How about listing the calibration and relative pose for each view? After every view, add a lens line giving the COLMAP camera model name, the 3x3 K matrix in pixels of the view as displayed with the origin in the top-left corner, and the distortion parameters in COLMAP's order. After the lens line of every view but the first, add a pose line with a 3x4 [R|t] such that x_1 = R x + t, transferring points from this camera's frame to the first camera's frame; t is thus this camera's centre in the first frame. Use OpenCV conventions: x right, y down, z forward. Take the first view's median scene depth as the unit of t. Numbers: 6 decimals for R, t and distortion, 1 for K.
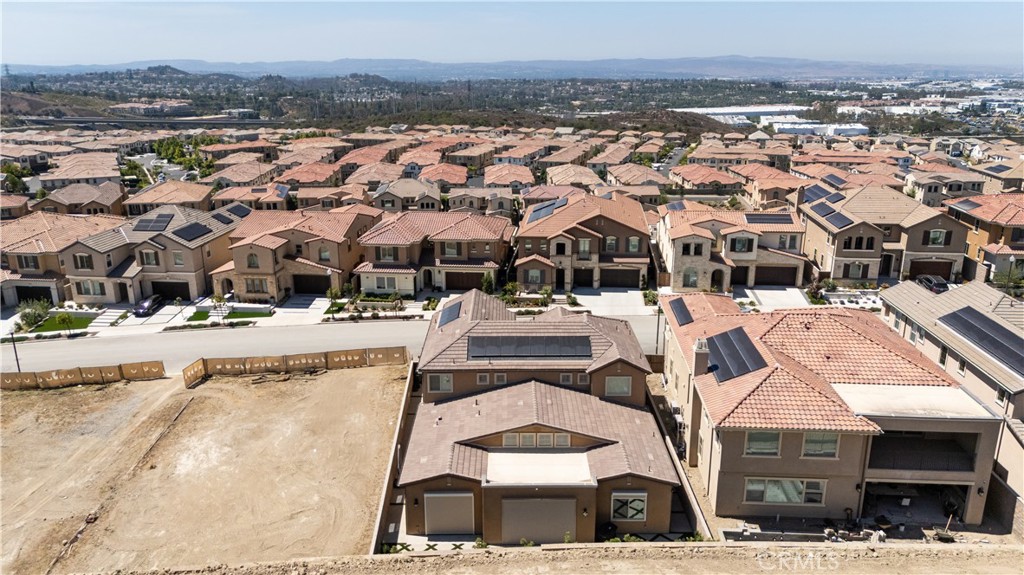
lens RADIAL K [[746.6, 0, 512.0], [0, 746.6, 287.5], [0, 0, 1]] dist [0.081222, -0.088212]
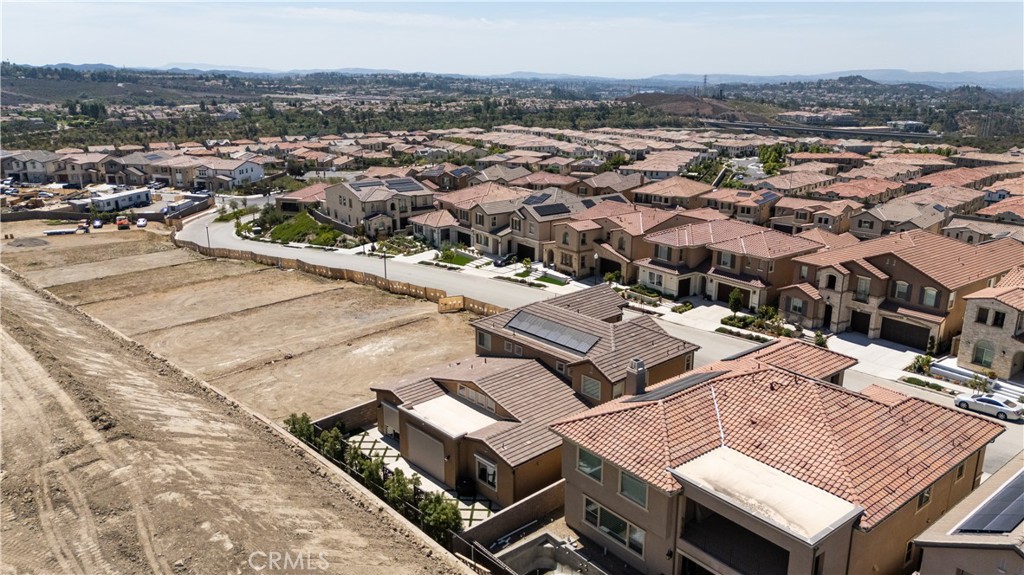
lens RADIAL K [[746.6, 0, 512.0], [0, 746.6, 287.5], [0, 0, 1]] dist [0.081222, -0.088212]
pose [[0.673183, 0.211098, -0.708705, 0.443598], [-0.219718, 0.972205, 0.080880, -0.035242], [0.706080, 0.101269, 0.700854, 0.109577]]
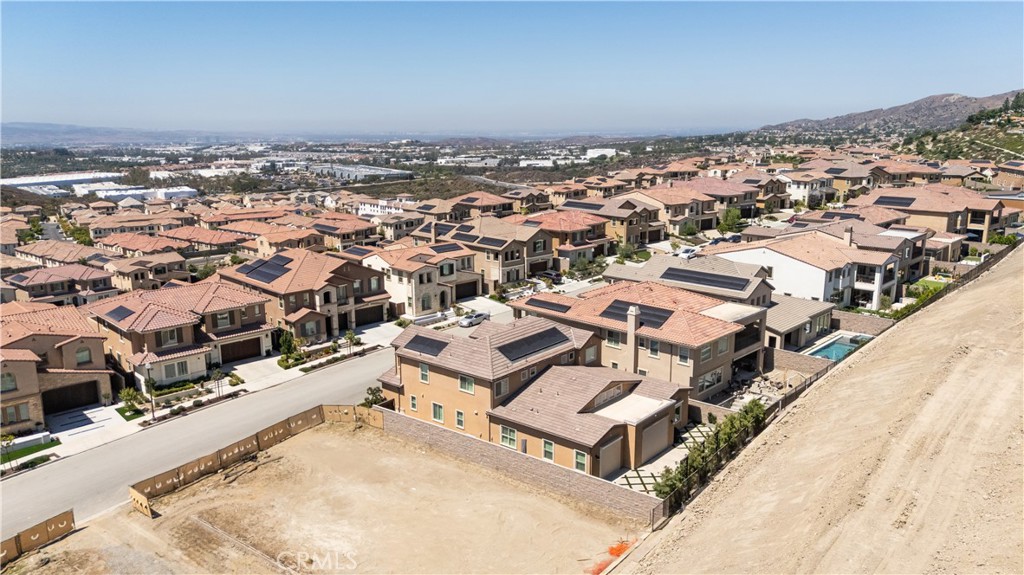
lens RADIAL K [[746.6, 0, 512.0], [0, 746.6, 287.5], [0, 0, 1]] dist [0.081222, -0.088212]
pose [[0.645822, -0.165778, 0.745273, -0.554364], [0.226187, 0.973866, 0.020622, -0.028734], [-0.729214, 0.155253, 0.666441, 0.097858]]
